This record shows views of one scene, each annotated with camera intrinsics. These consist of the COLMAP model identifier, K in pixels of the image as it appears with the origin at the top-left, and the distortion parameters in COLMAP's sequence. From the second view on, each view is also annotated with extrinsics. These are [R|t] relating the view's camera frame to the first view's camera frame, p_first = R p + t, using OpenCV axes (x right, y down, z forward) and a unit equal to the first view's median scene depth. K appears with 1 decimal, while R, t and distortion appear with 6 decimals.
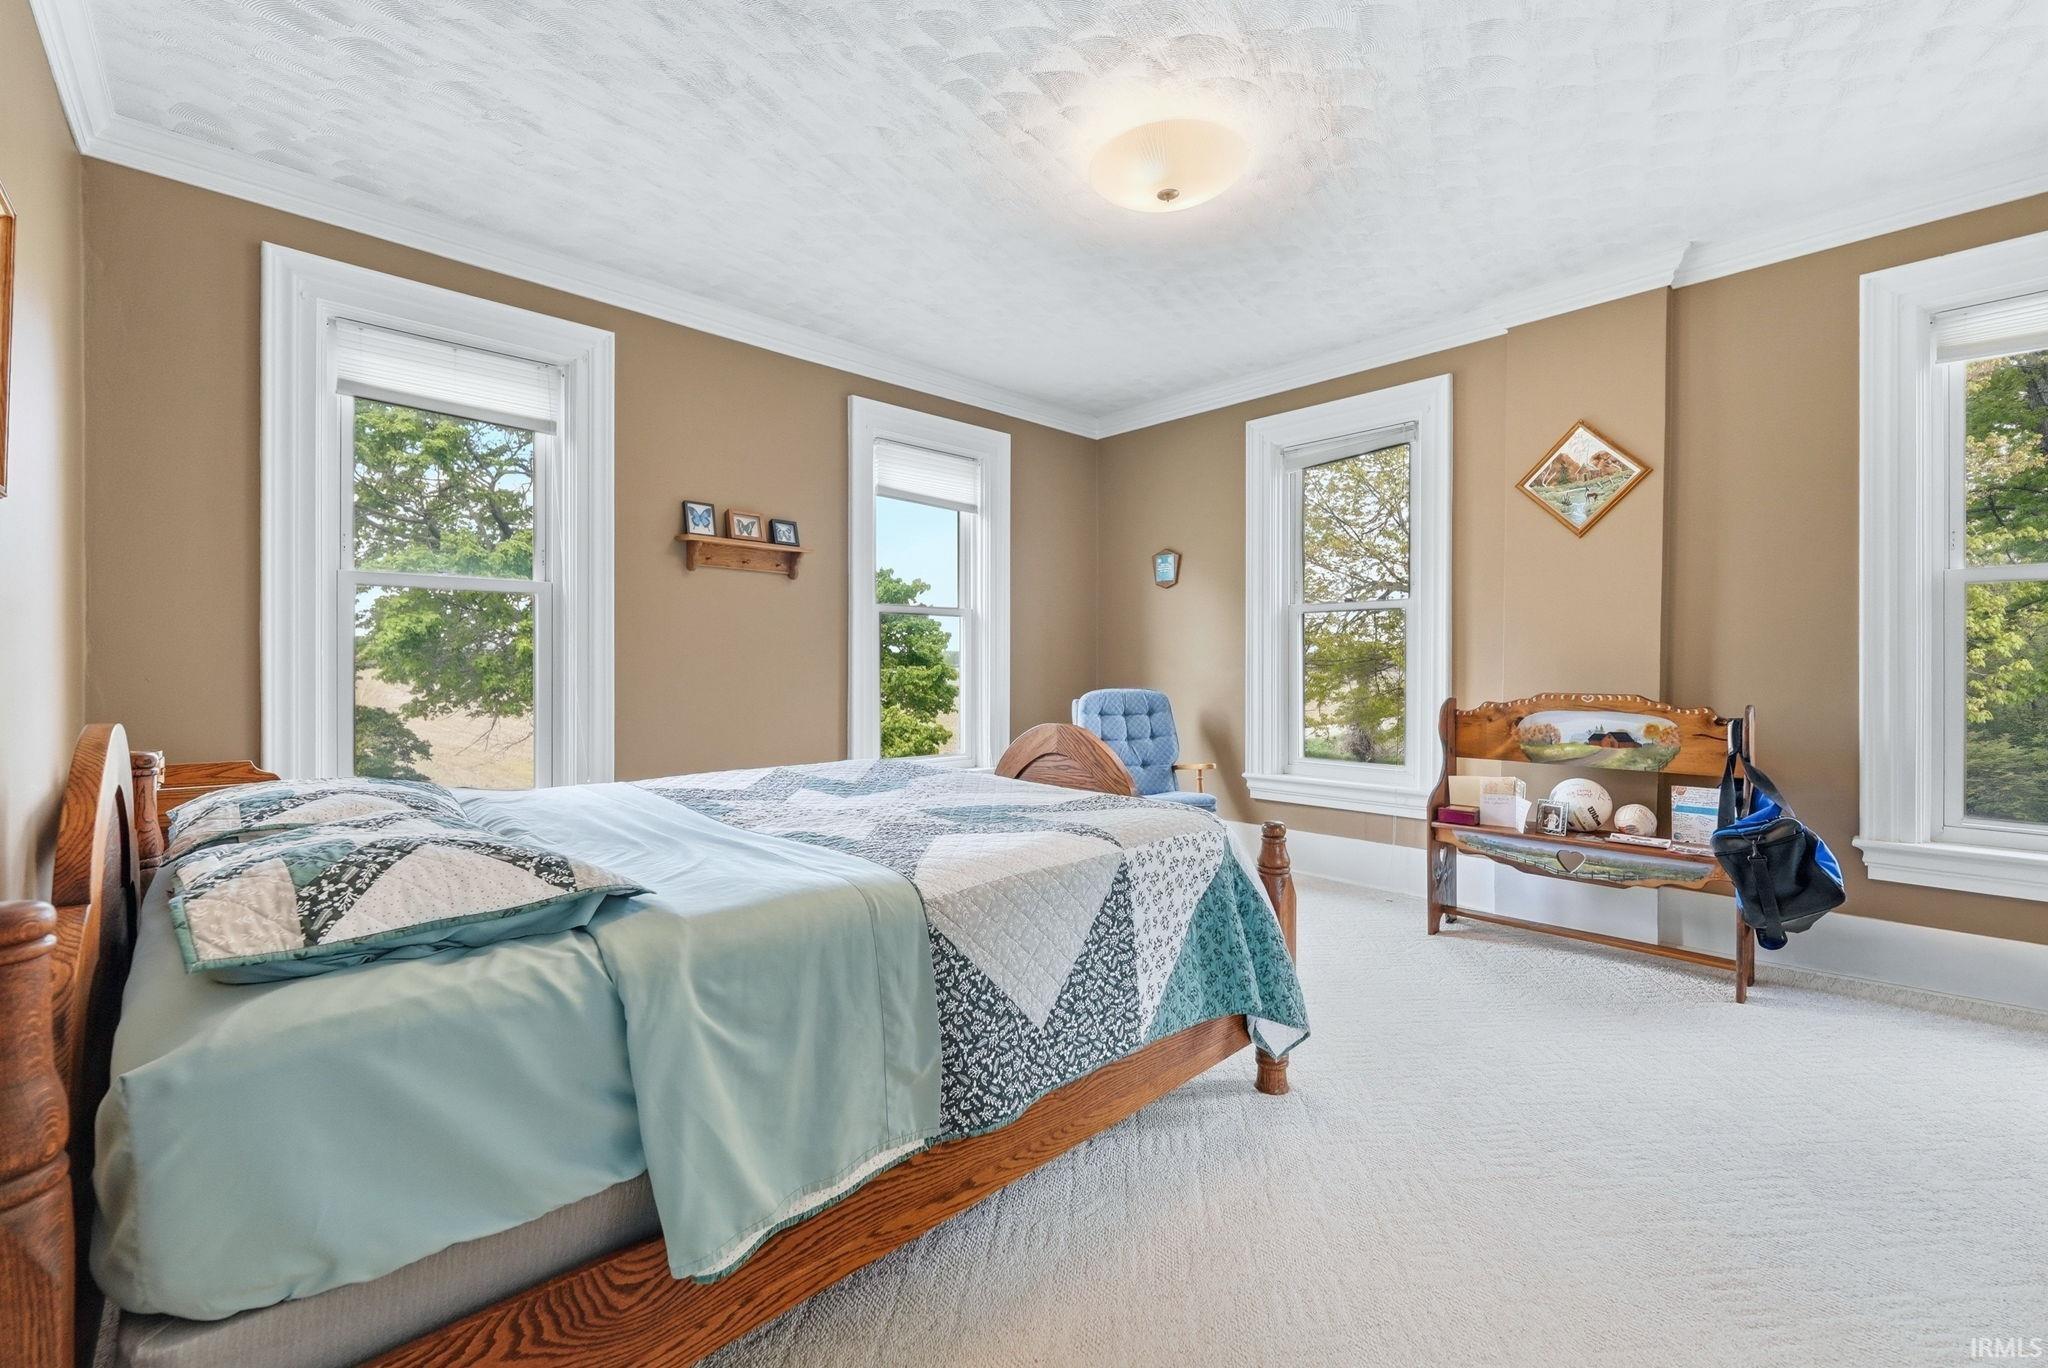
lens RADIAL K [[831.9, 0, 1025.2], [0, 831.9, 673.5], [0, 0, 1]] dist [0.001381, 0.000142]
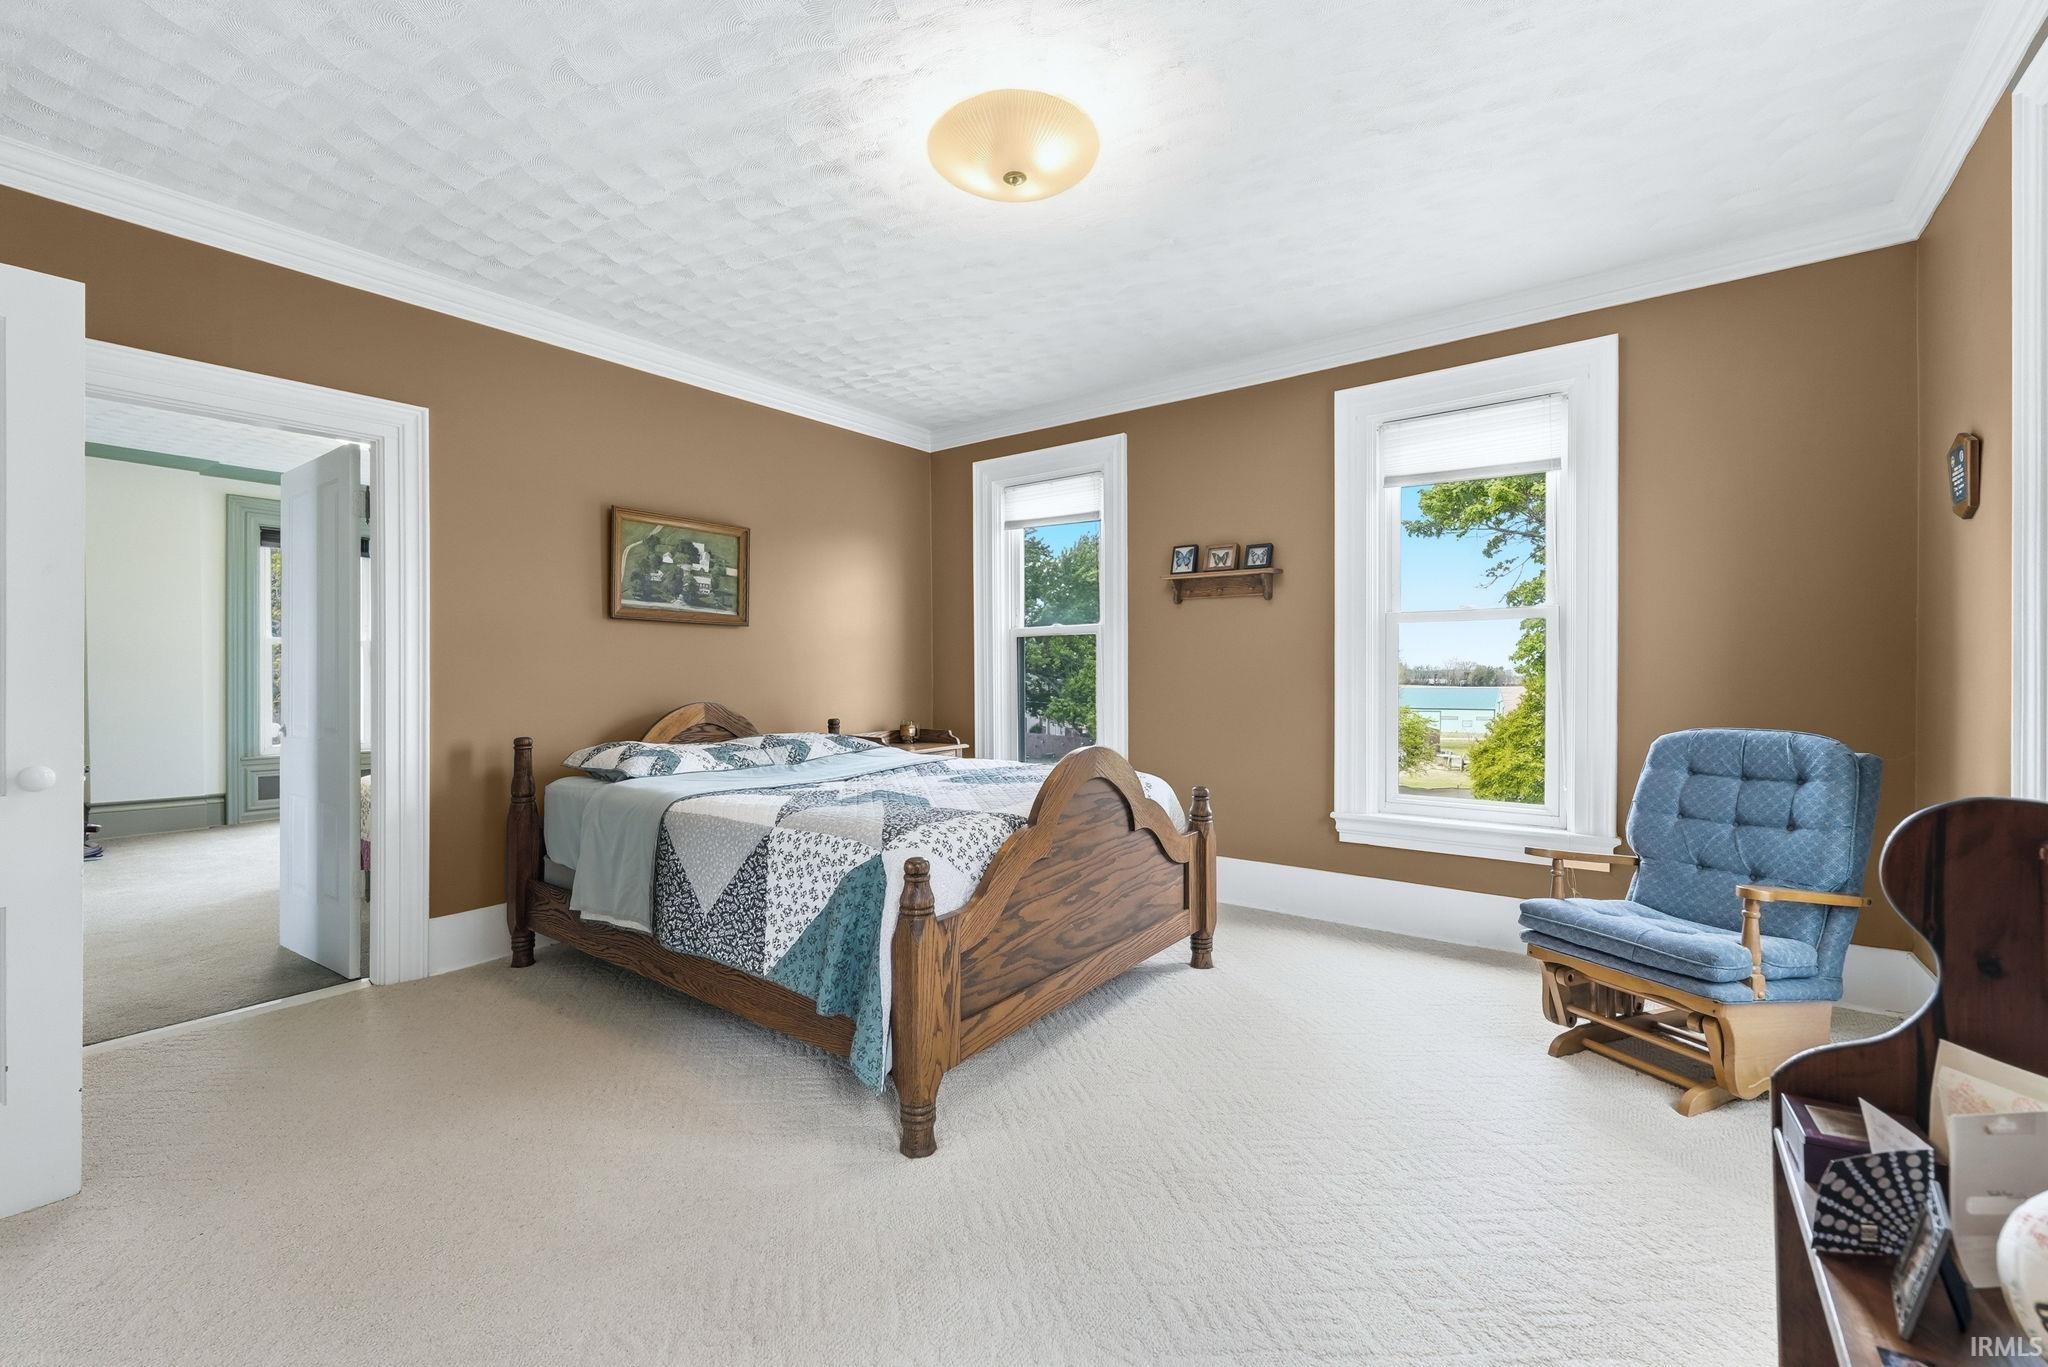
lens RADIAL K [[831.9, 0, 1027.6], [0, 831.9, 681.3], [0, 0, 1]] dist [0.001381, 0.000142]
pose [[0.177312, 0.000745, -0.984154, 1.439126], [-0.008912, 0.999960, -0.000849, -0.020003], [0.984114, 0.008921, 0.177311, 1.122573]]
